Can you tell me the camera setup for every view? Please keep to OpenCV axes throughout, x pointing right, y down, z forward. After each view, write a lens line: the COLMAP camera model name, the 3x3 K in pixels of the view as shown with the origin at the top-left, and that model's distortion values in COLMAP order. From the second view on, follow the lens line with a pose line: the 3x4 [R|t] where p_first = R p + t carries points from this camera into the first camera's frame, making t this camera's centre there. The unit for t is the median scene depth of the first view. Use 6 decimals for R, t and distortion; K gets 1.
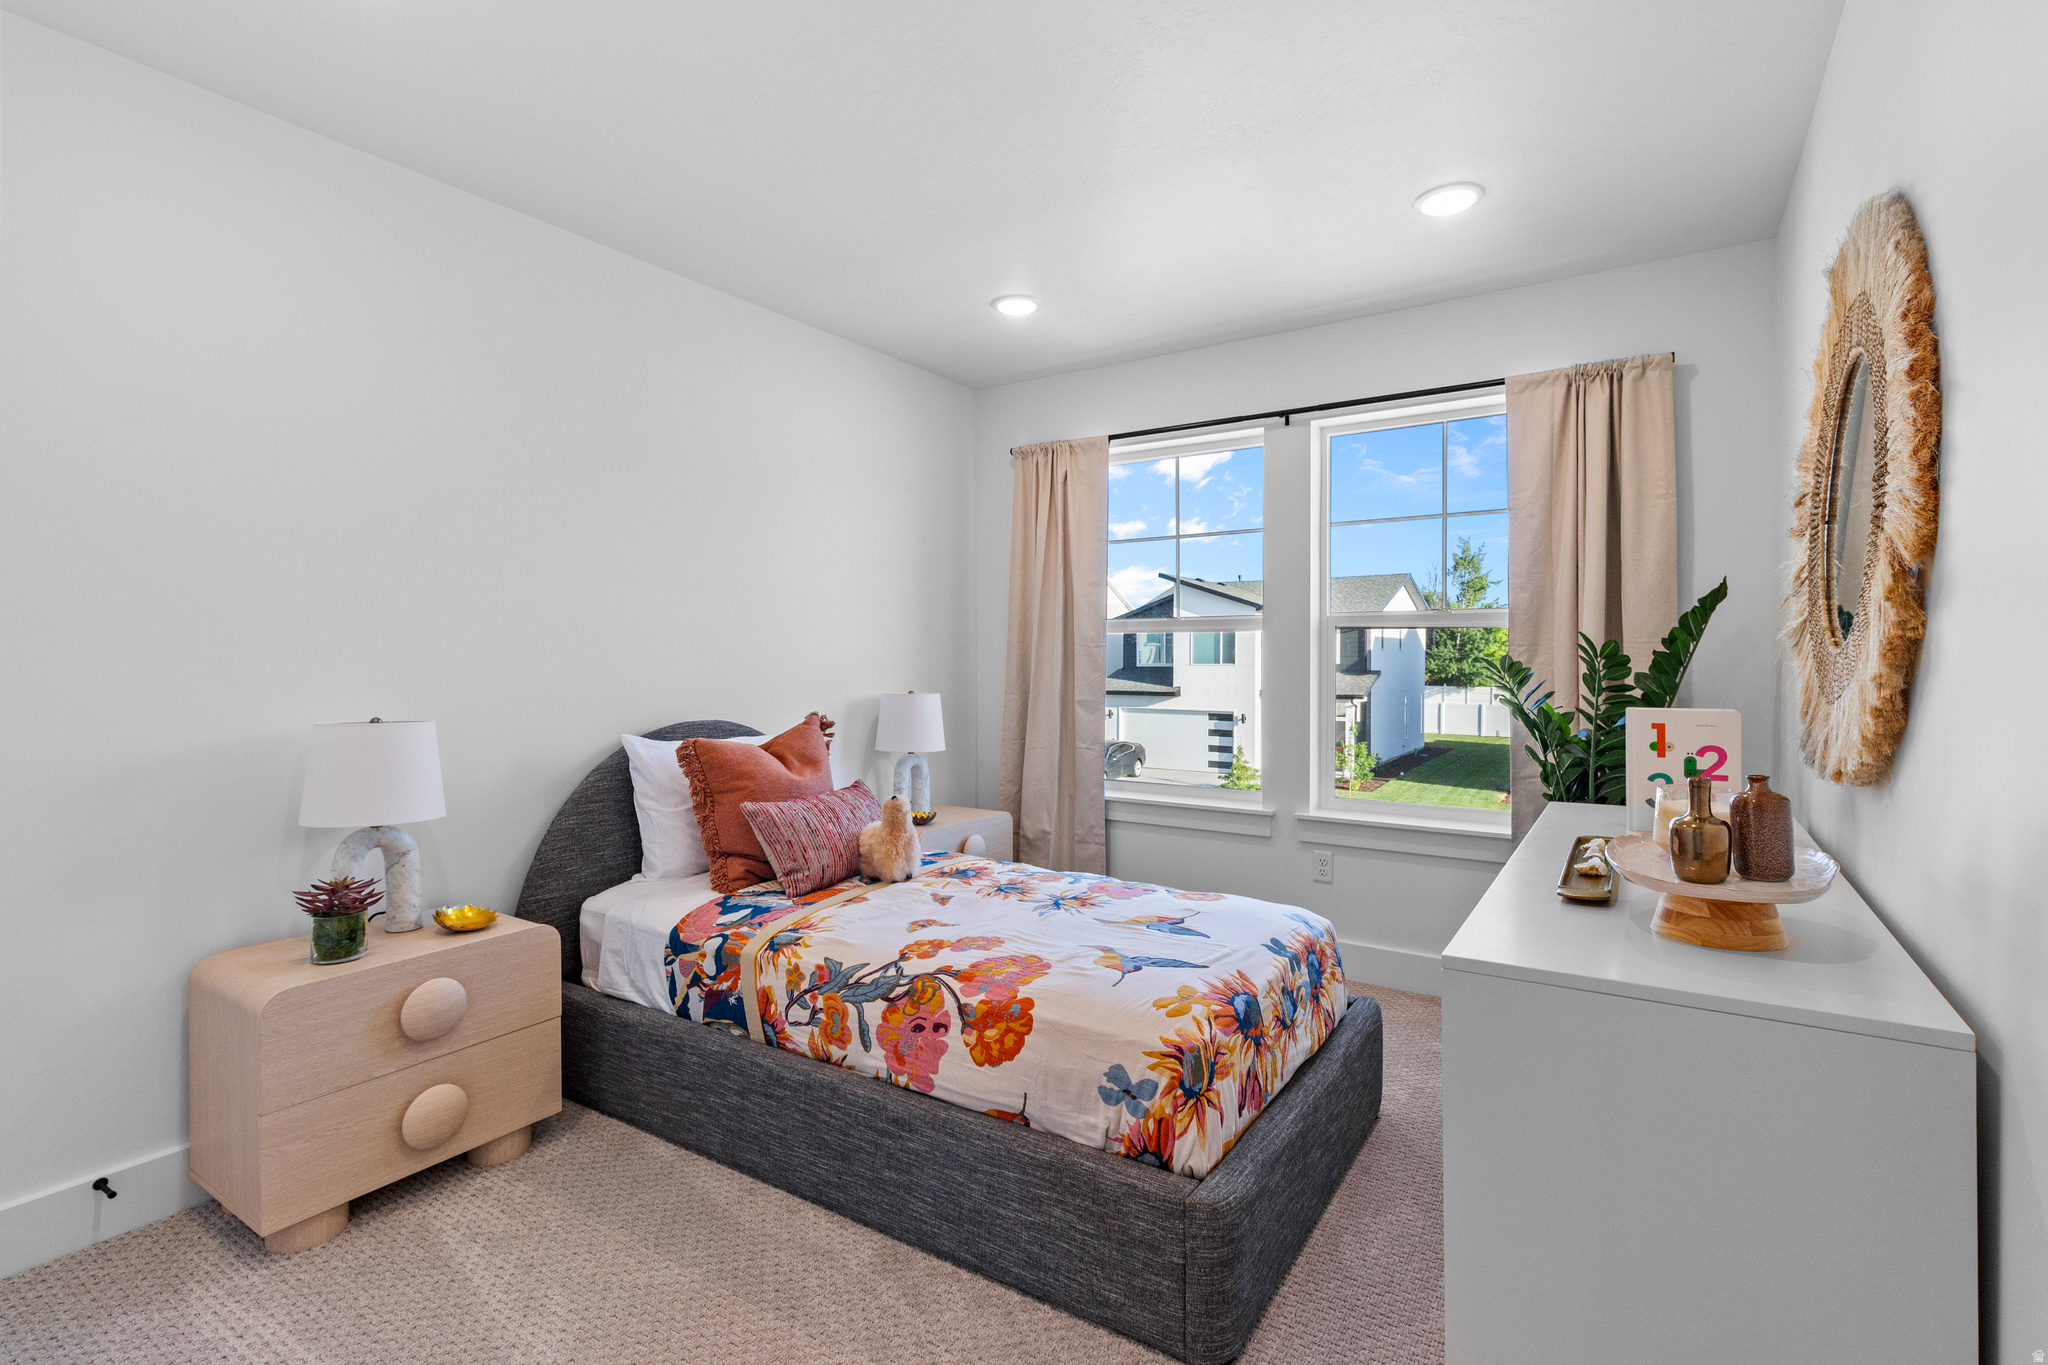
lens RADIAL K [[965.8, 0, 1024.0], [0, 965.8, 682.5], [0, 0, 1]] dist [0.000388, 0.000028]
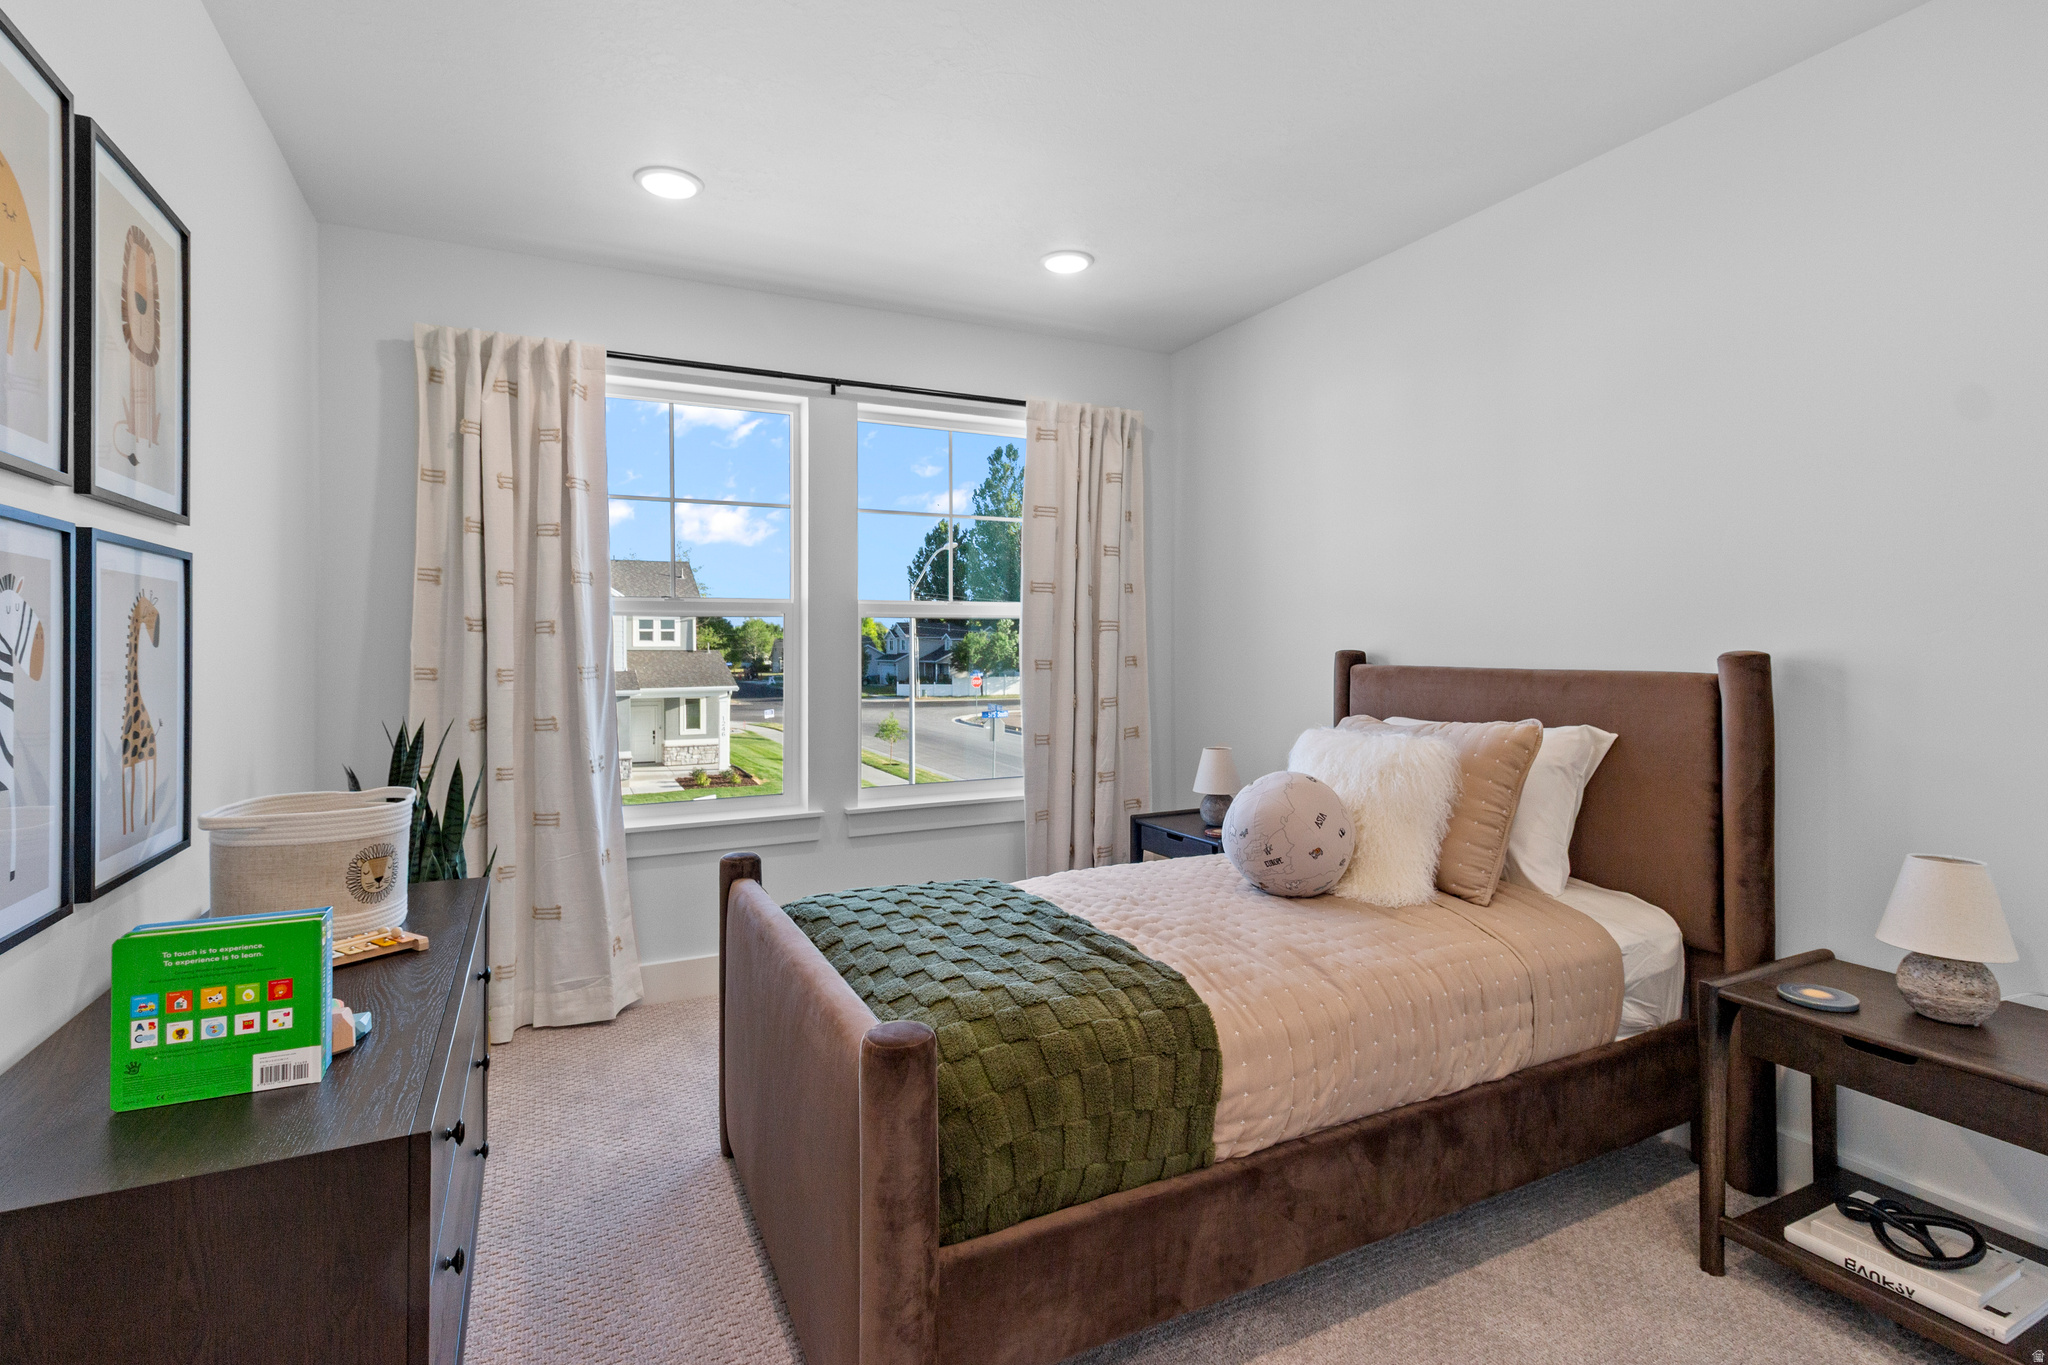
lens RADIAL K [[965.8, 0, 1024.0], [0, 965.8, 682.5], [0, 0, 1]] dist [0.000388, 0.000028]
pose [[0.502974, -0.037594, 0.863483, -0.447379], [0.028402, 0.999233, 0.026960, -0.009579], [-0.863834, 0.010965, 0.503656, 0.375727]]
